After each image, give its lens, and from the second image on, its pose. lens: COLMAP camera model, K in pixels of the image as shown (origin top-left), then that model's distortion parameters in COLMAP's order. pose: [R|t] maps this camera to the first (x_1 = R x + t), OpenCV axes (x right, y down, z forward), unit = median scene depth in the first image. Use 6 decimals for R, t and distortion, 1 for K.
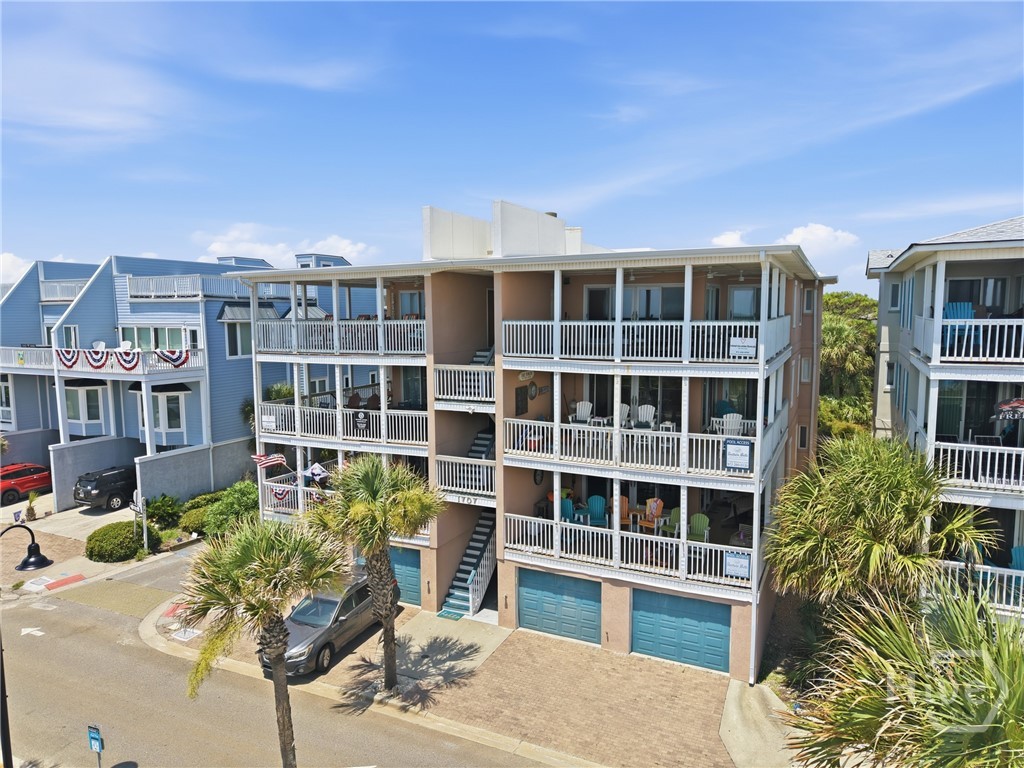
lens RADIAL K [[686.8, 0, 507.9], [0, 686.8, 384.8], [0, 0, 1]] dist [0.011522, -0.005178]
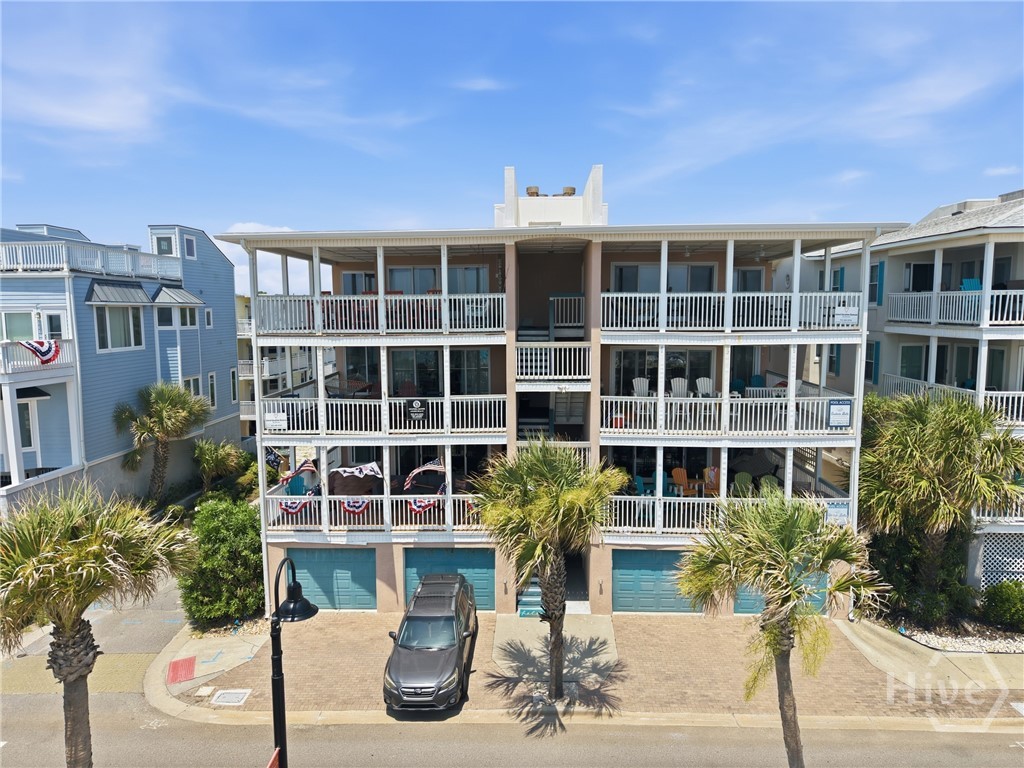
lens RADIAL K [[686.8, 0, 512.1], [0, 686.8, 388.7], [0, 0, 1]] dist [0.011522, -0.005178]
pose [[0.915925, -0.046191, 0.398683, -0.478780], [0.043267, 0.998930, 0.016334, 0.017206], [-0.399011, 0.002289, 0.916943, 0.166560]]
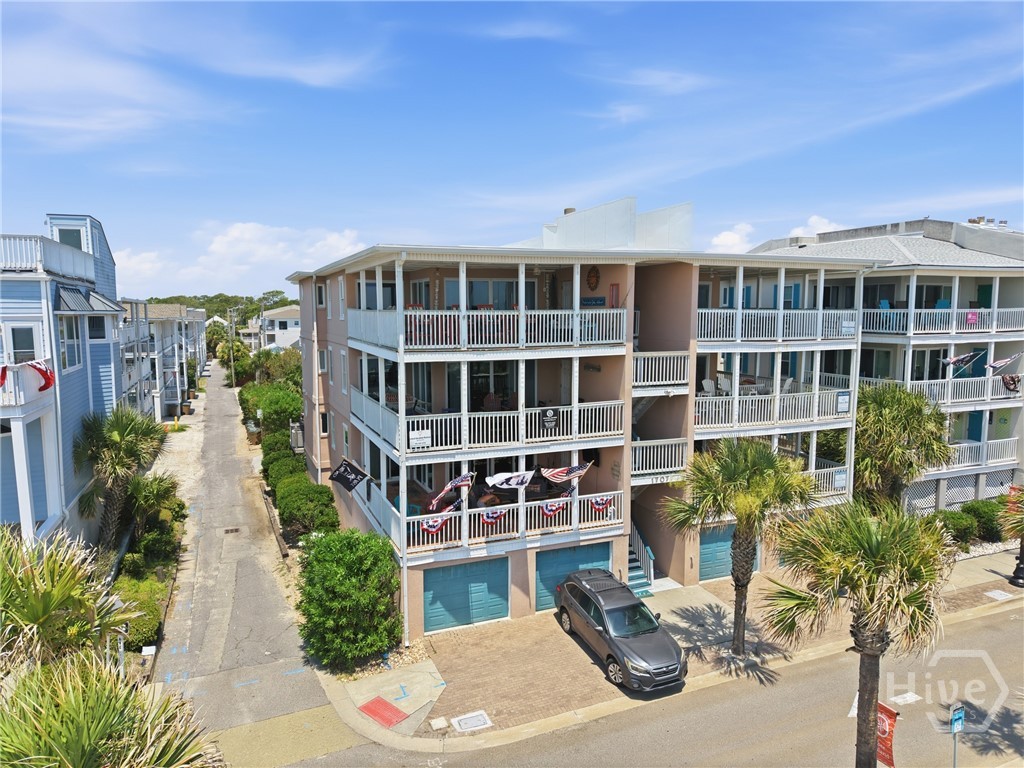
lens RADIAL K [[686.8, 0, 511.2], [0, 686.8, 381.6], [0, 0, 1]] dist [0.011522, -0.005178]
pose [[0.666060, -0.072805, 0.742337, -0.988396], [0.074208, 0.996755, 0.031173, -0.031881], [-0.742198, 0.034324, 0.669301, 0.453214]]
